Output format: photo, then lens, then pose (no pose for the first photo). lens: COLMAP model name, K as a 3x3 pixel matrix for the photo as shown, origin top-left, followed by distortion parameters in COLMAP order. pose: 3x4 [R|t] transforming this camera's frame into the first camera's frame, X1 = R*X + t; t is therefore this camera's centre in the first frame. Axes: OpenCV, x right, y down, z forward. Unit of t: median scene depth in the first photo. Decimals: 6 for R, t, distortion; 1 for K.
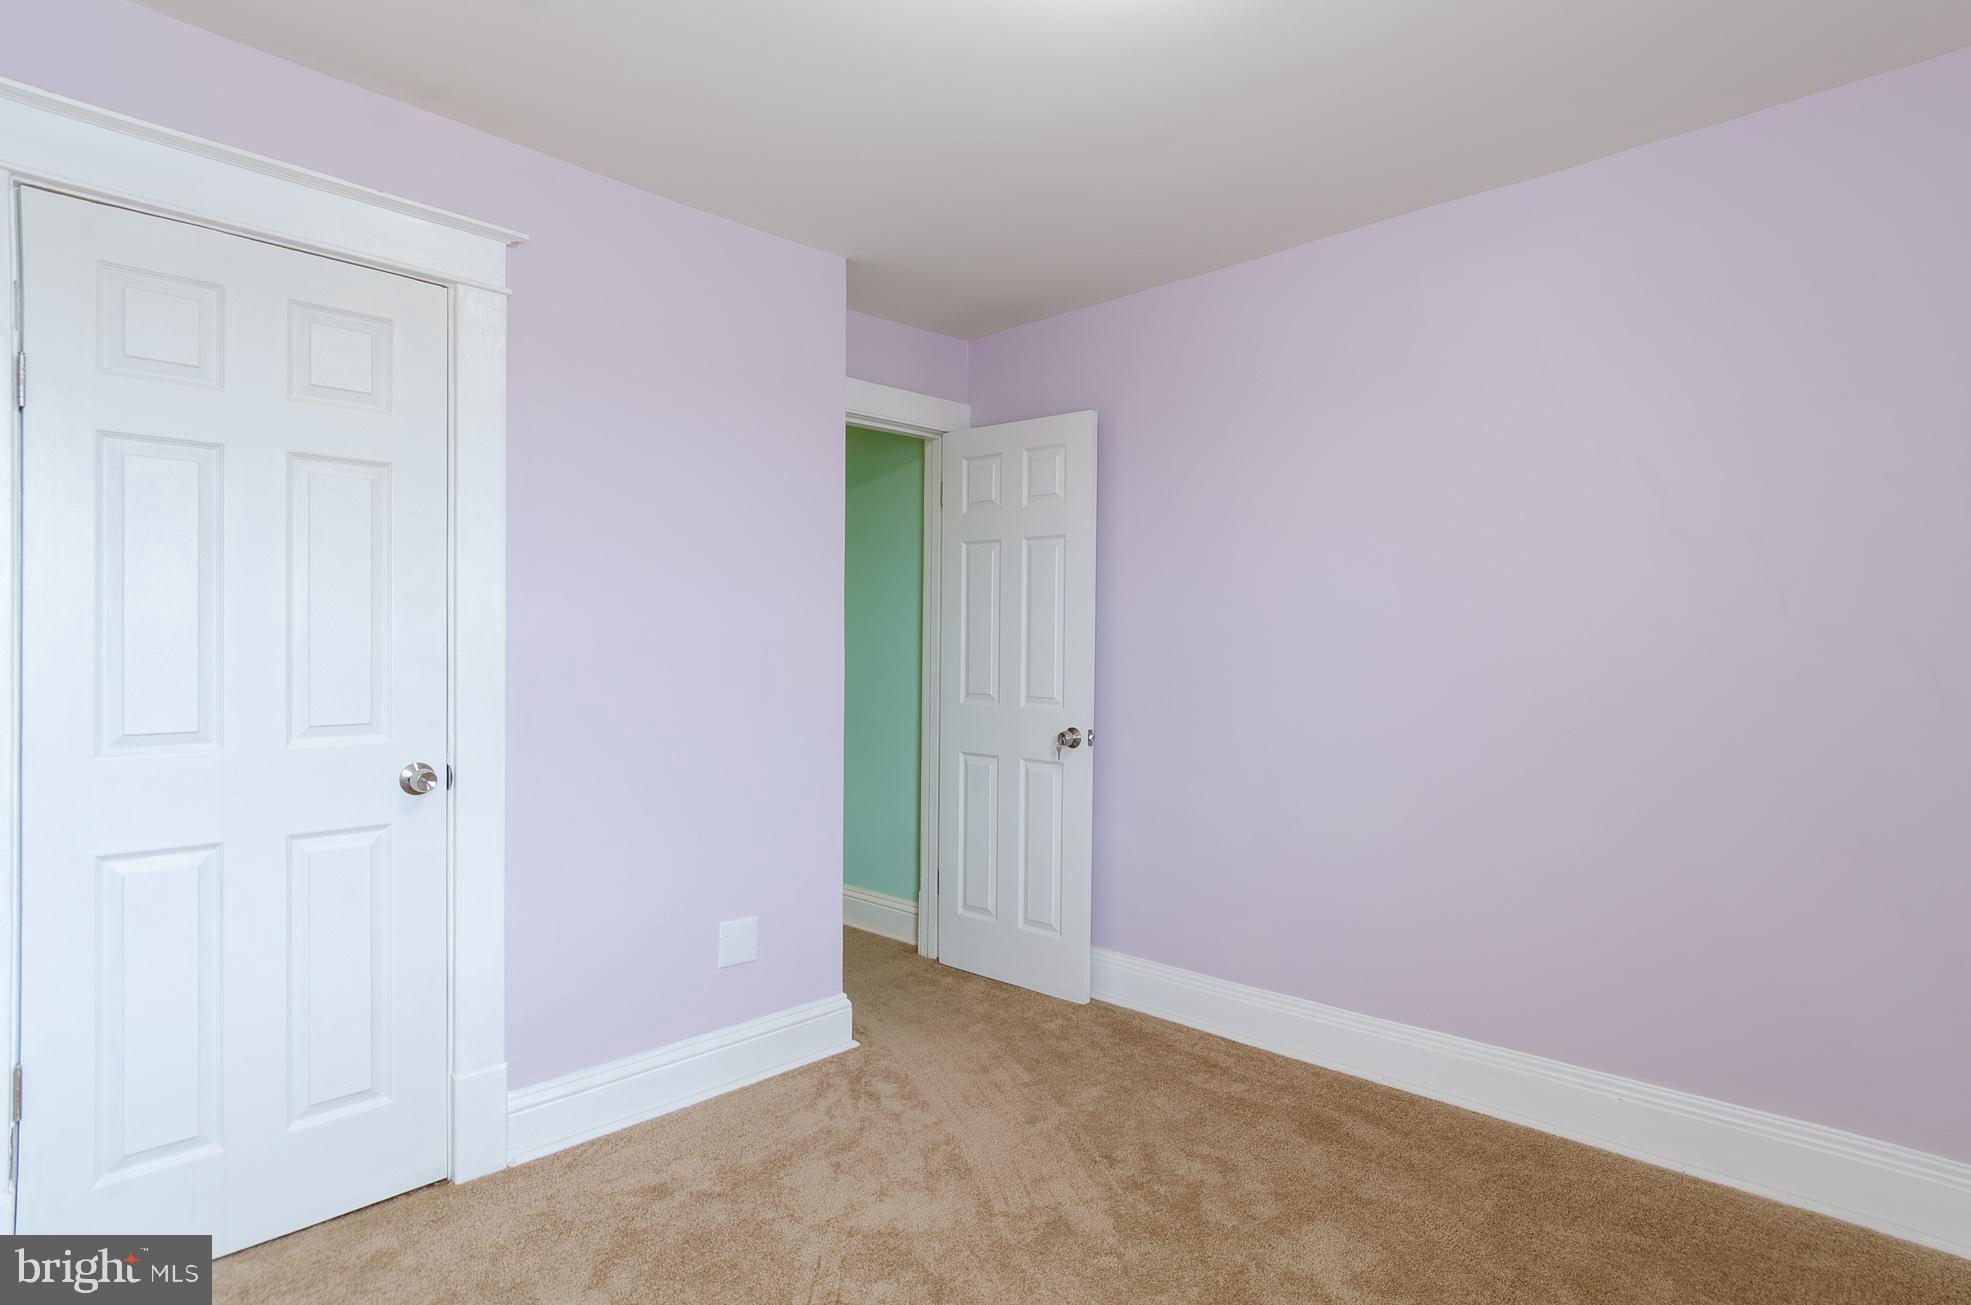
lens RADIAL K [[1036.2, 0, 1022.4], [0, 1036.2, 645.1], [0, 0, 1]] dist [0.050410, -0.052900]
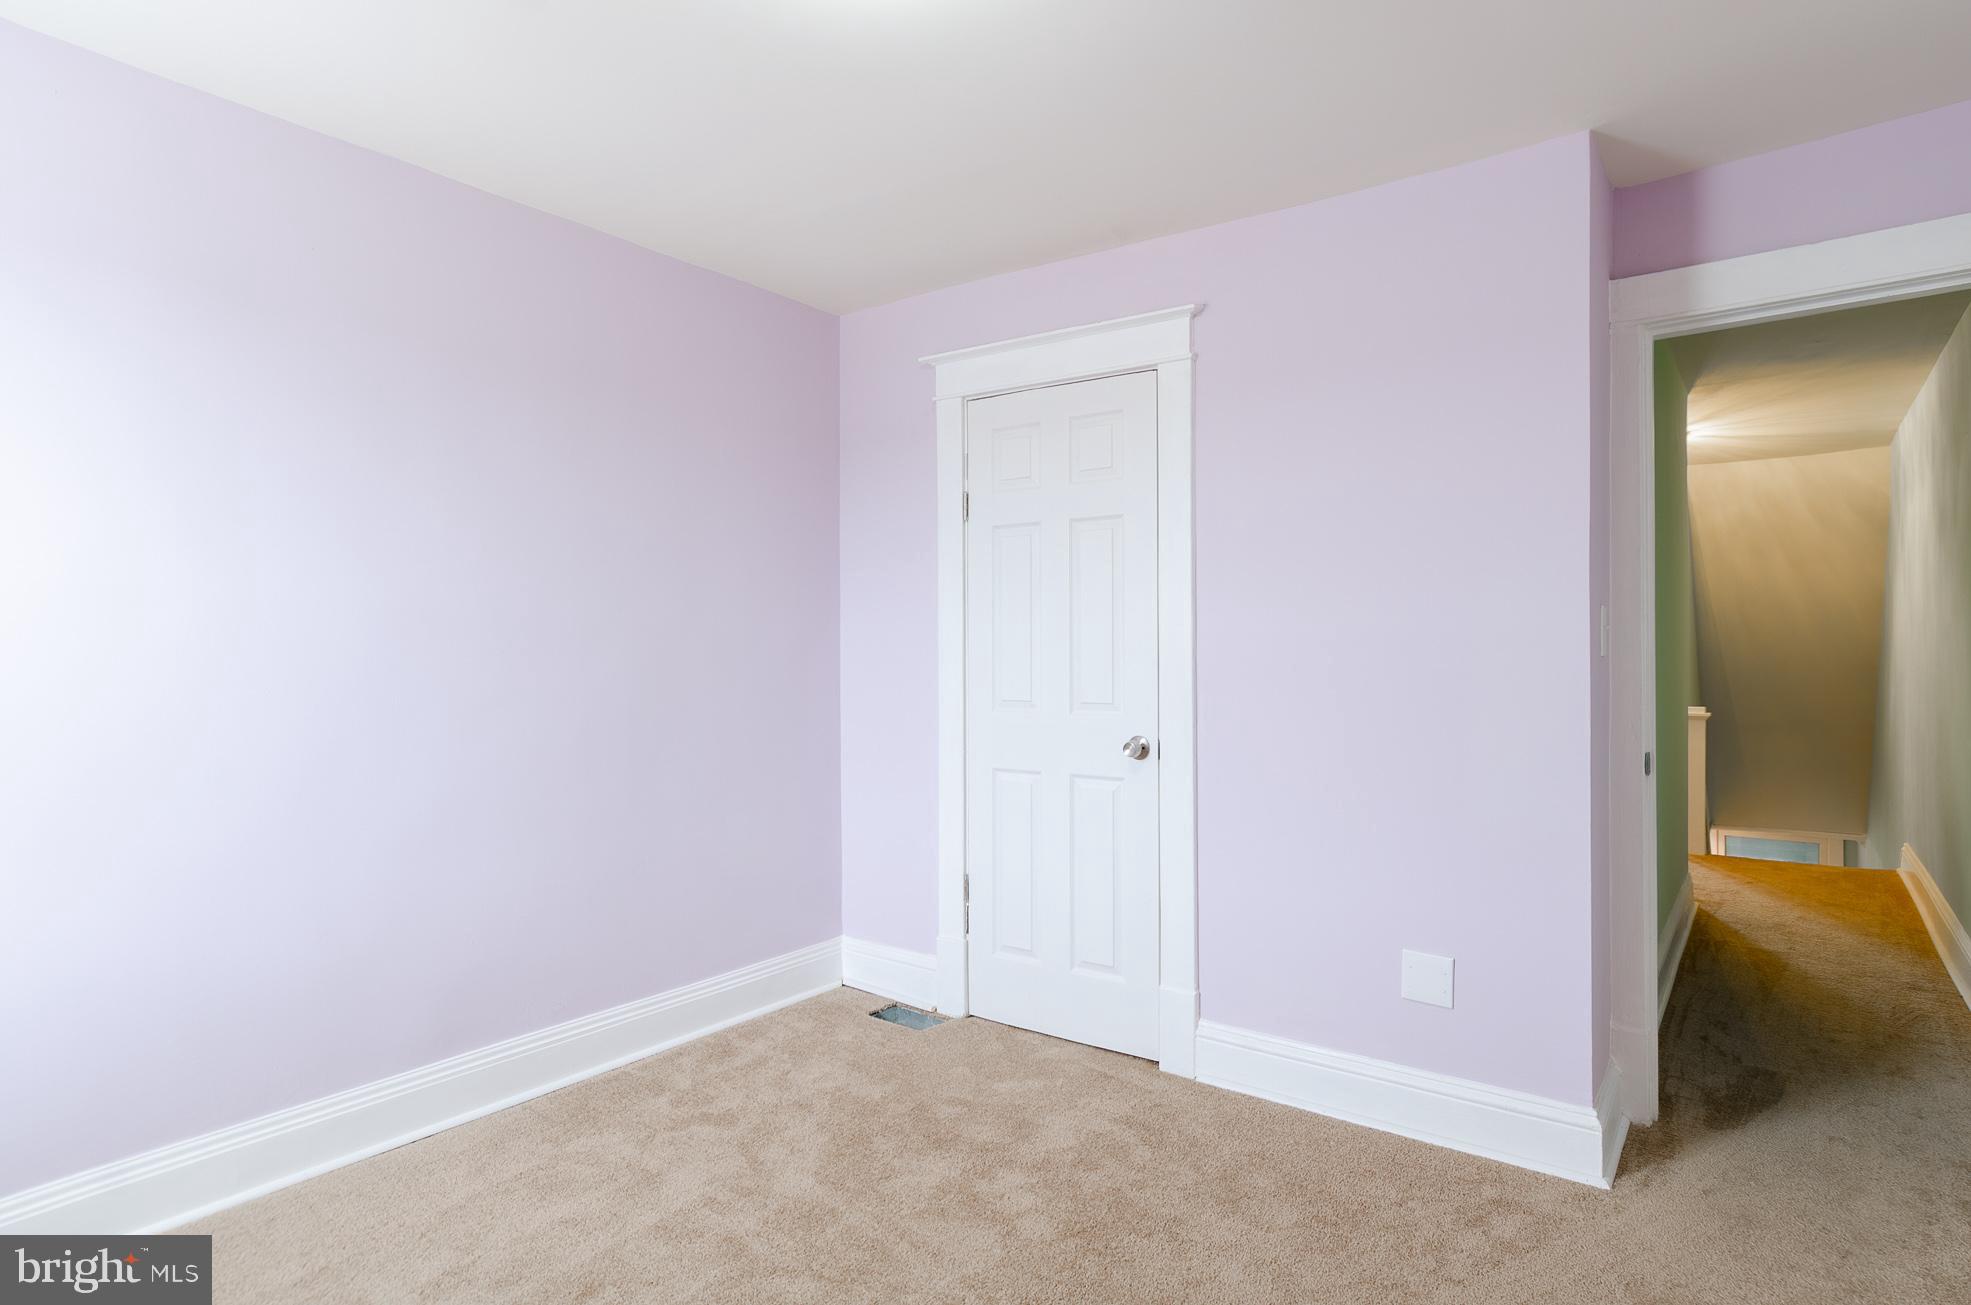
lens RADIAL K [[1036.2, 0, 1022.4], [0, 1036.2, 645.1], [0, 0, 1]] dist [0.050410, -0.052900]
pose [[0.136989, -0.004186, -0.990564, 0.685171], [0.005821, 0.999977, -0.003421, 0.000542], [0.990555, -0.005298, 0.137011, 0.648487]]
